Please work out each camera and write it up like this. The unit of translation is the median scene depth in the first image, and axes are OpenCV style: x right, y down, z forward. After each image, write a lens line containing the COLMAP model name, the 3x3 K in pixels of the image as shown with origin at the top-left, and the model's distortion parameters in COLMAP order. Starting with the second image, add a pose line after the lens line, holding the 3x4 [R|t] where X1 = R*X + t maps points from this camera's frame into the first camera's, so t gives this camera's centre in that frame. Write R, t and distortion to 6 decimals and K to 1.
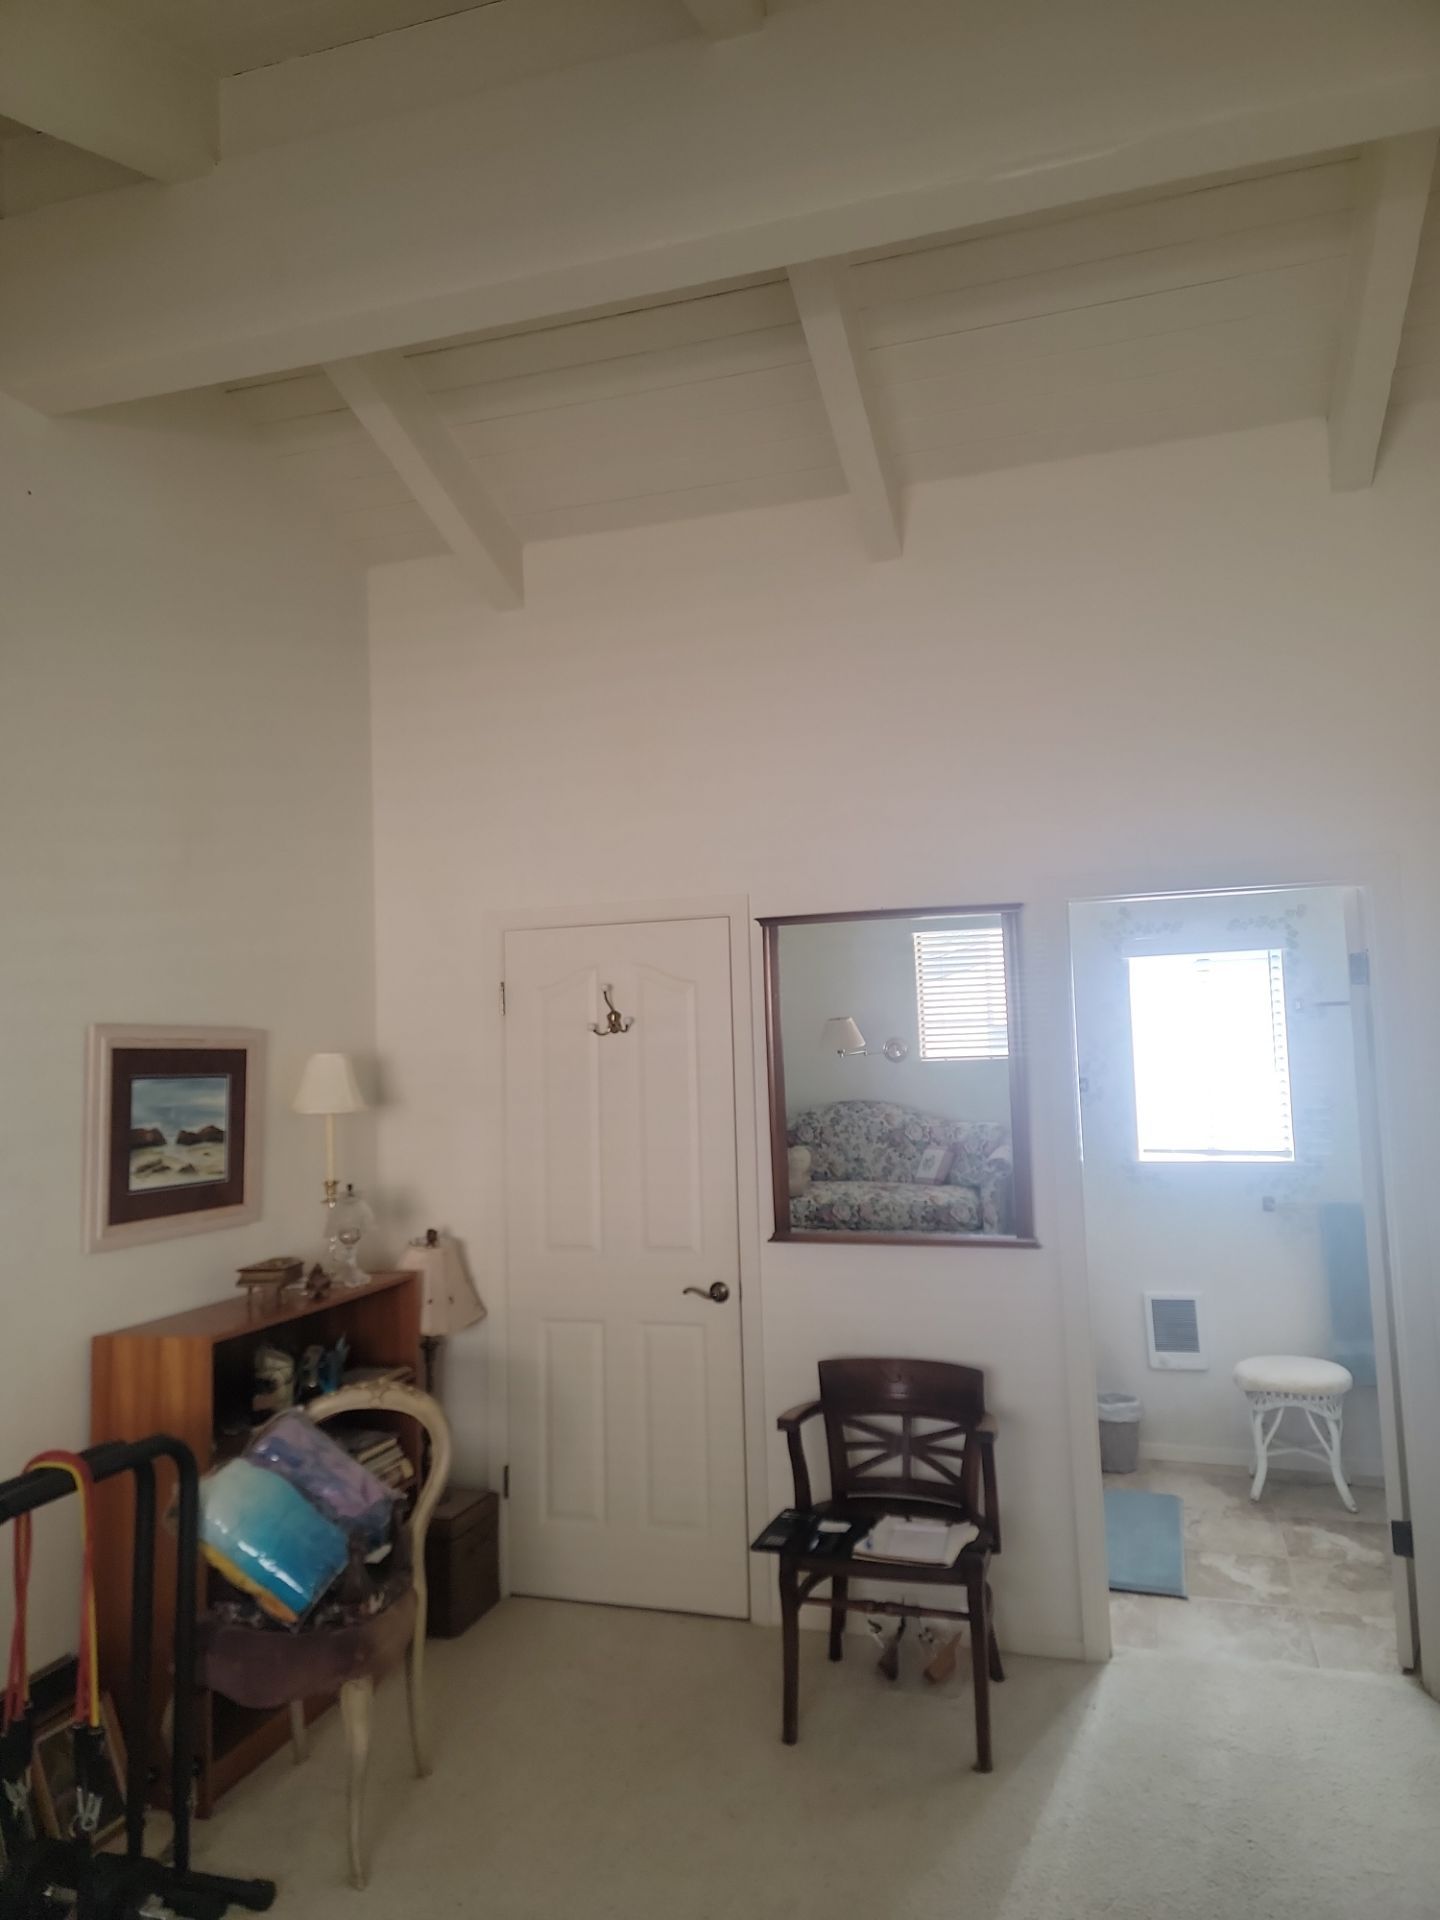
lens RADIAL K [[1299.1, 0, 720.4], [0, 1299.1, 959.4], [0, 0, 1]] dist [0.082208, -0.069401]
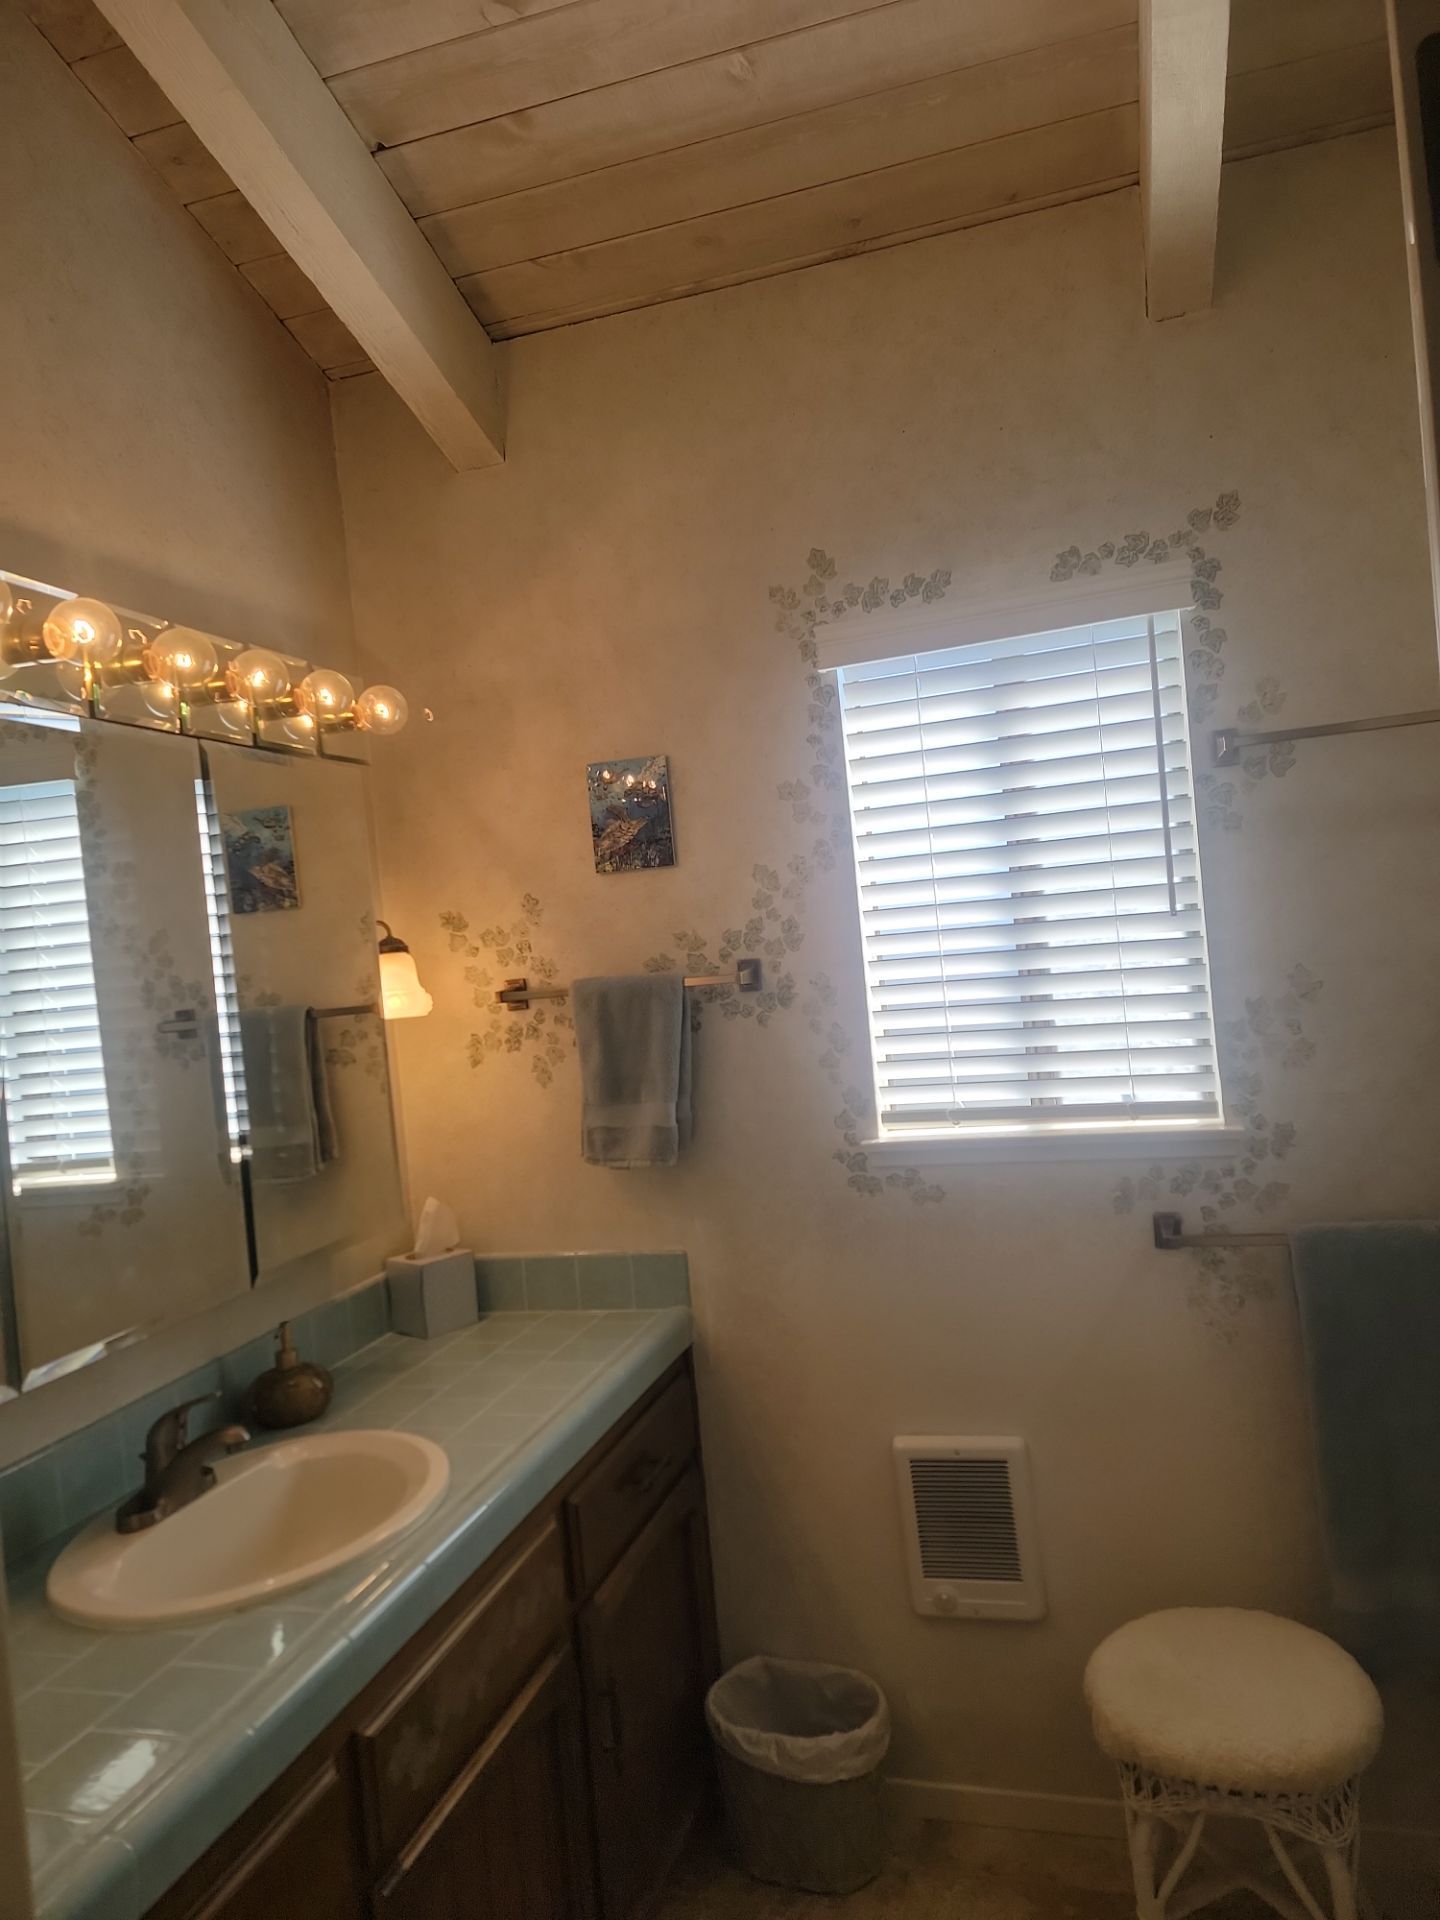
lens RADIAL K [[1299.1, 0, 718.3], [0, 1299.1, 944.8], [0, 0, 1]] dist [0.082208, -0.069401]
pose [[0.998067, -0.059533, 0.017819, 0.271615], [0.058030, 0.995458, 0.075469, 0.055062], [-0.022231, -0.074289, 0.996989, 0.593629]]
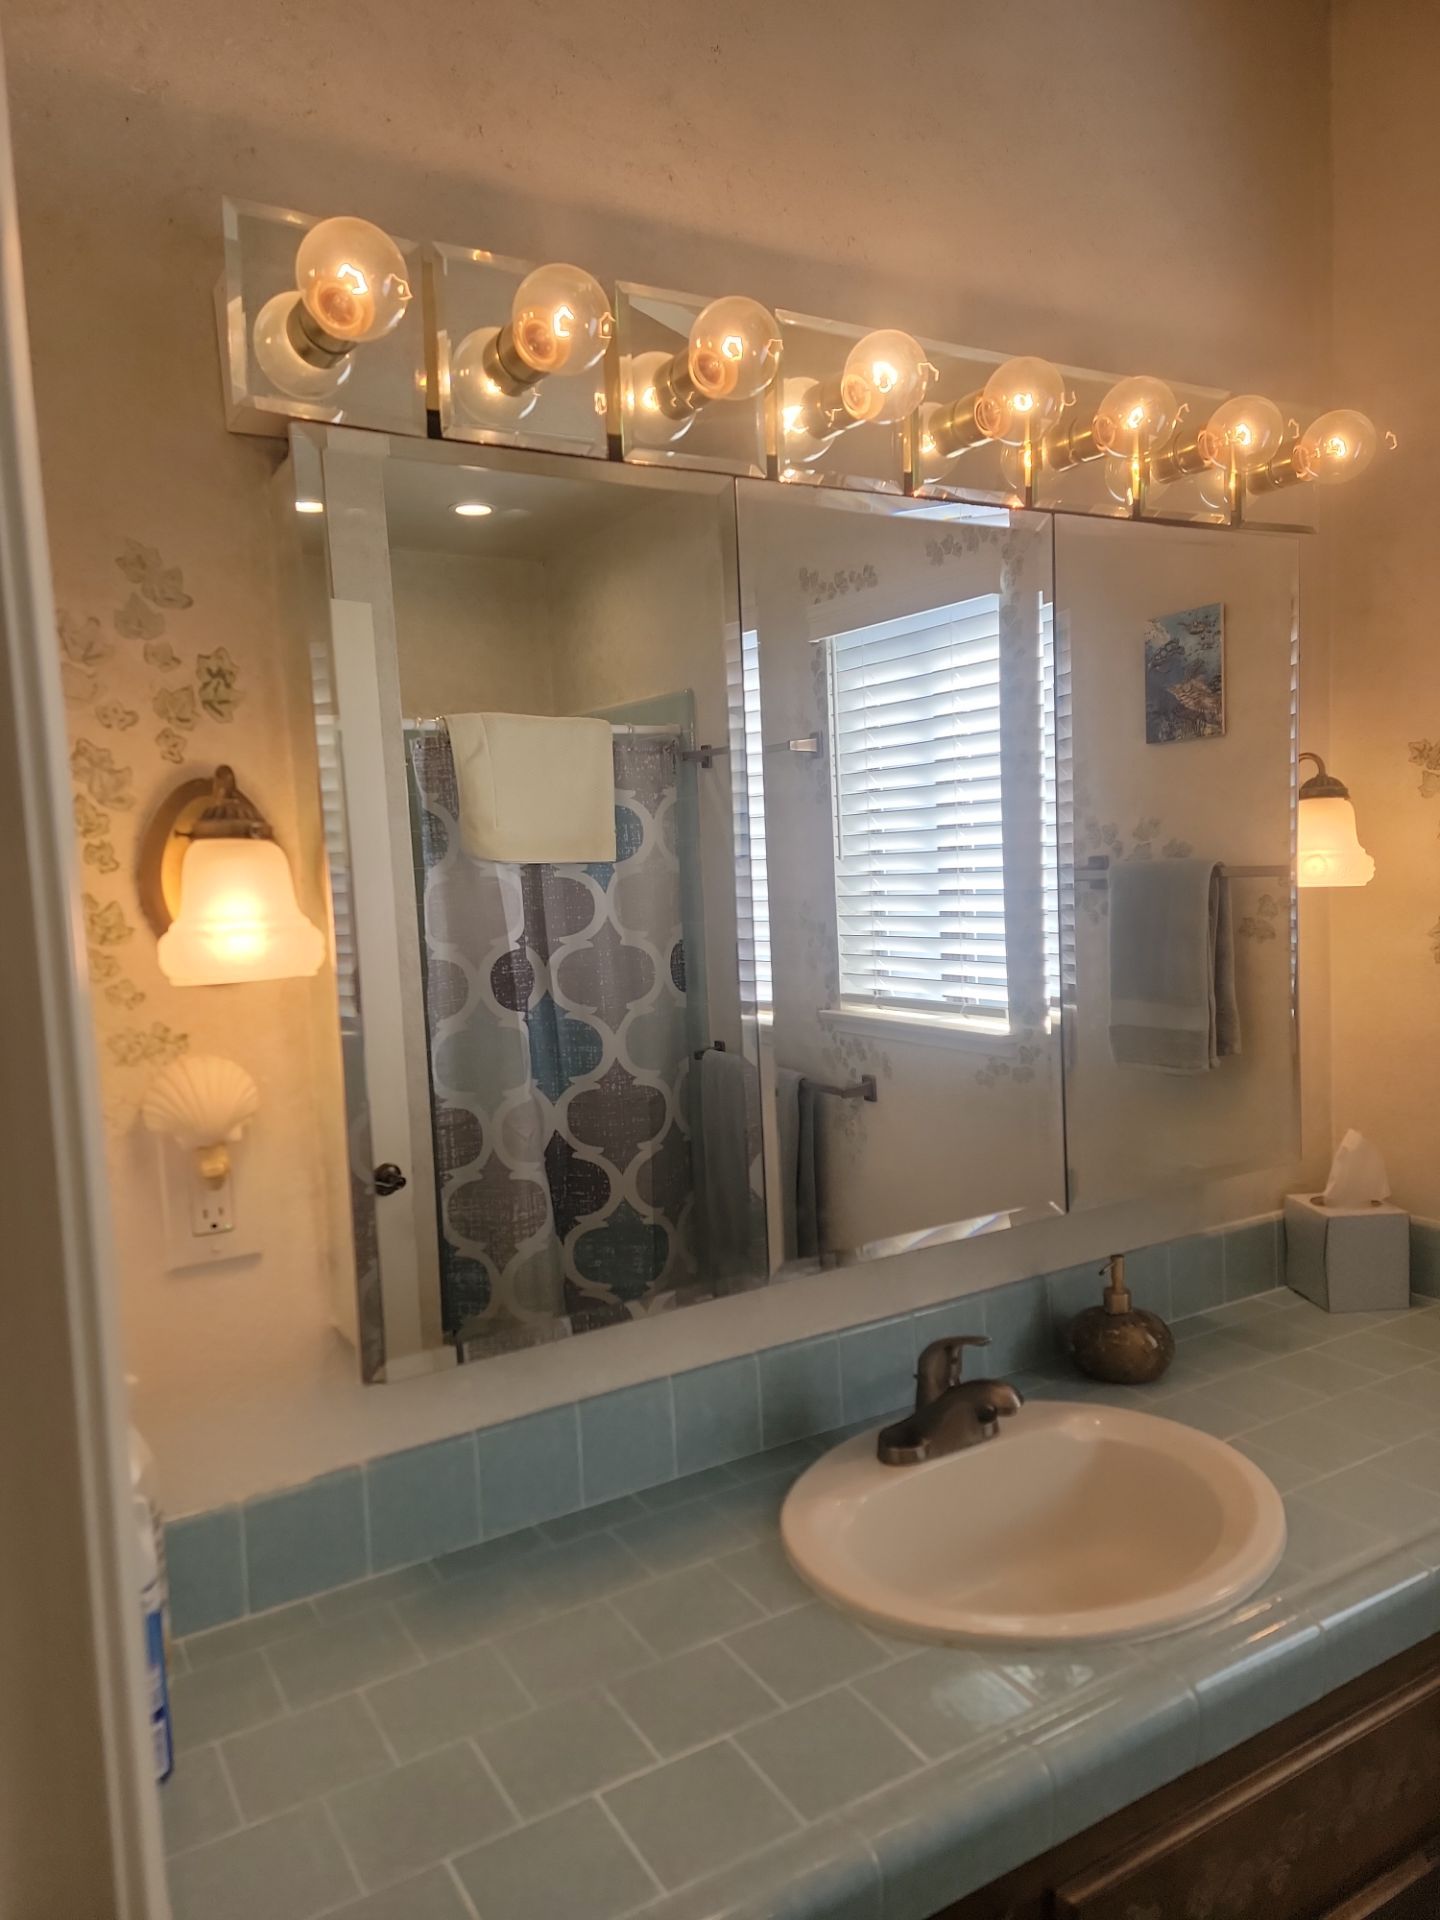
lens RADIAL K [[1299.1, 0, 728.7], [0, 1299.1, 965.2], [0, 0, 1]] dist [0.082208, -0.069401]
pose [[0.743751, 0.057847, -0.665949, 0.279719], [0.072601, 0.983365, 0.166502, 0.060702], [0.664502, -0.172185, 0.727179, 0.697966]]
